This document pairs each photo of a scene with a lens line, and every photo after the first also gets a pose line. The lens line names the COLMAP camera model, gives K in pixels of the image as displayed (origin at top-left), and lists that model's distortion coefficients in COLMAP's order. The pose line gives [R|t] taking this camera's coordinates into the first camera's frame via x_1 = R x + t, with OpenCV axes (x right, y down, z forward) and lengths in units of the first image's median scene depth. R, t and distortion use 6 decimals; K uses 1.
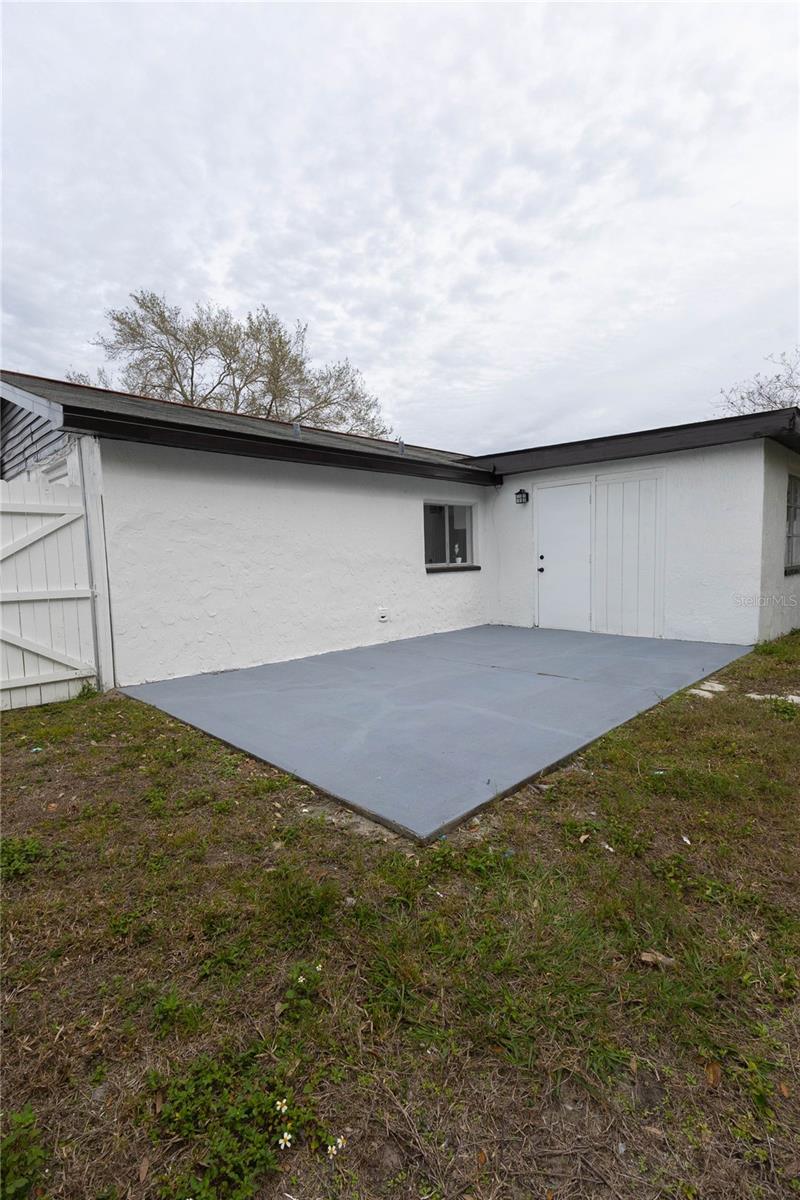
lens RADIAL K [[544.9, 0, 401.7], [0, 544.9, 622.1], [0, 0, 1]] dist [0.025688, -0.007383]
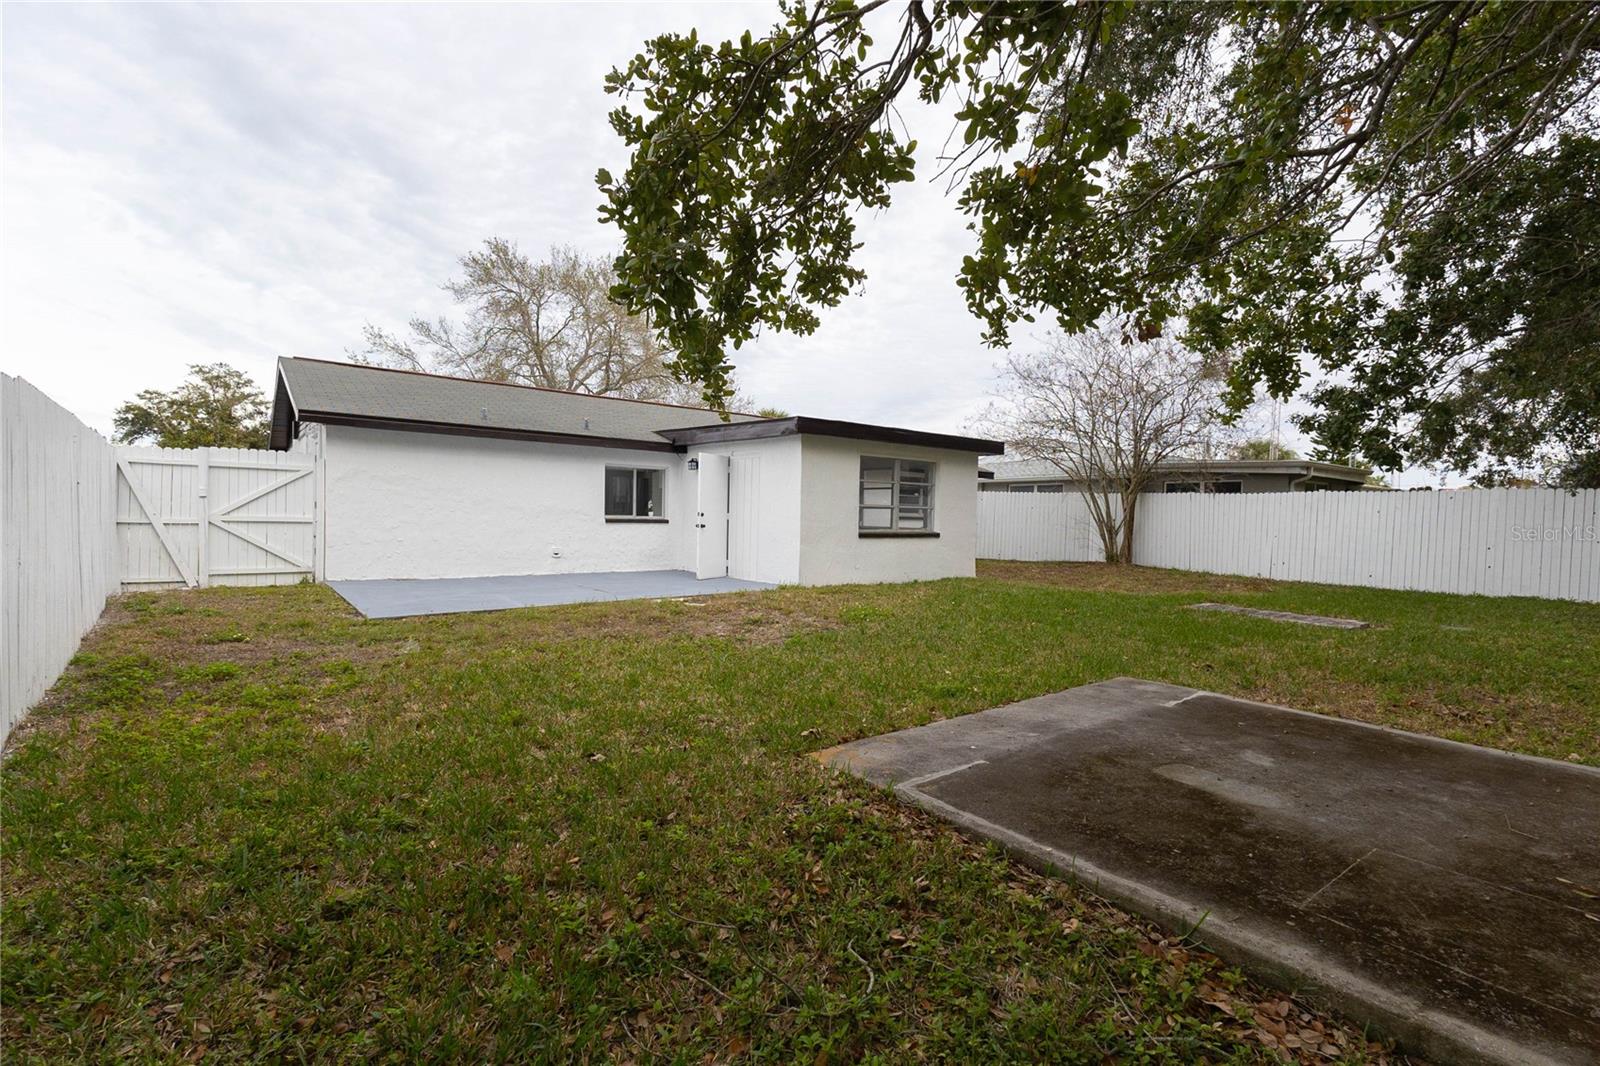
lens RADIAL K [[726.6, 0, 788.9], [0, 726.6, 548.1], [0, 0, 1]] dist [0.025688, -0.007383]
pose [[0.992338, 0.052939, -0.111635, 0.621238], [-0.060917, 0.995734, -0.069305, 0.054678], [0.107489, 0.075575, 0.991330, -0.567259]]
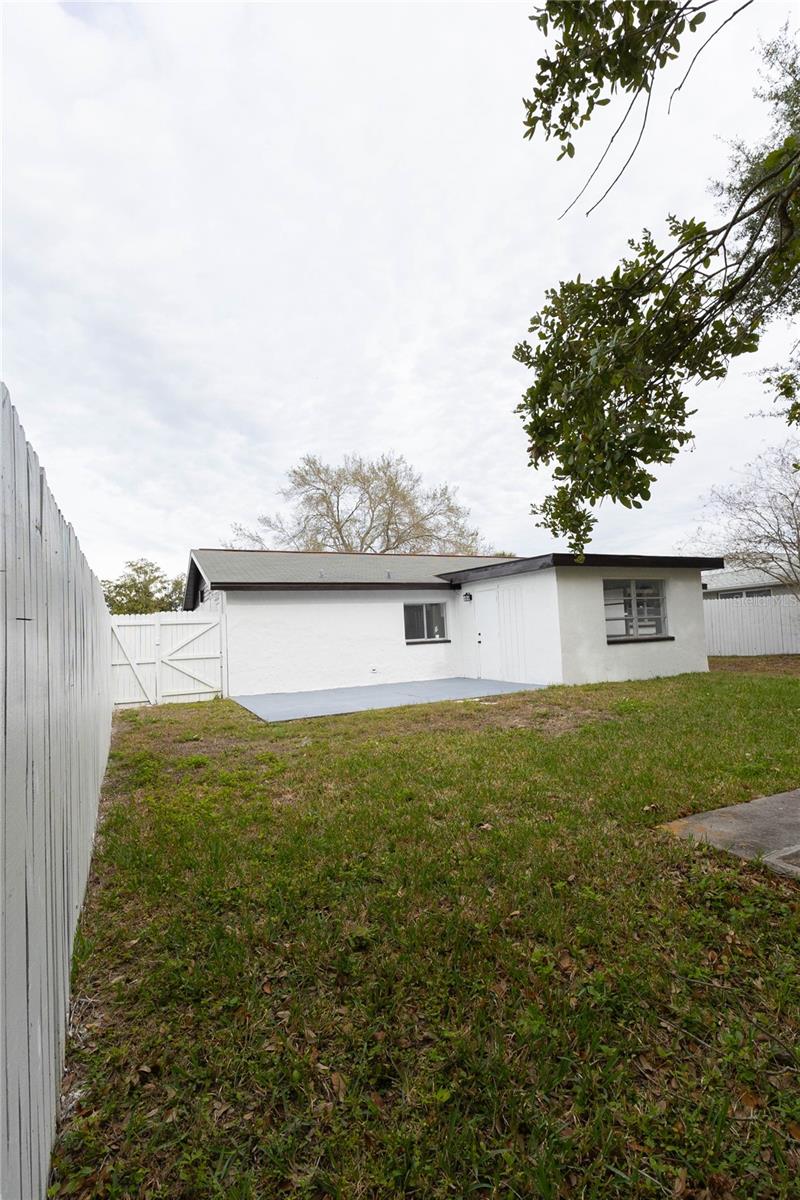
lens RADIAL K [[544.9, 0, 391.0], [0, 544.9, 613.2], [0, 0, 1]] dist [0.025688, -0.007383]
pose [[0.943032, -0.030180, -0.331330, 0.541995], [-0.018940, 0.989392, -0.144029, 0.055087], [0.332163, 0.142099, 0.932457, -0.579867]]
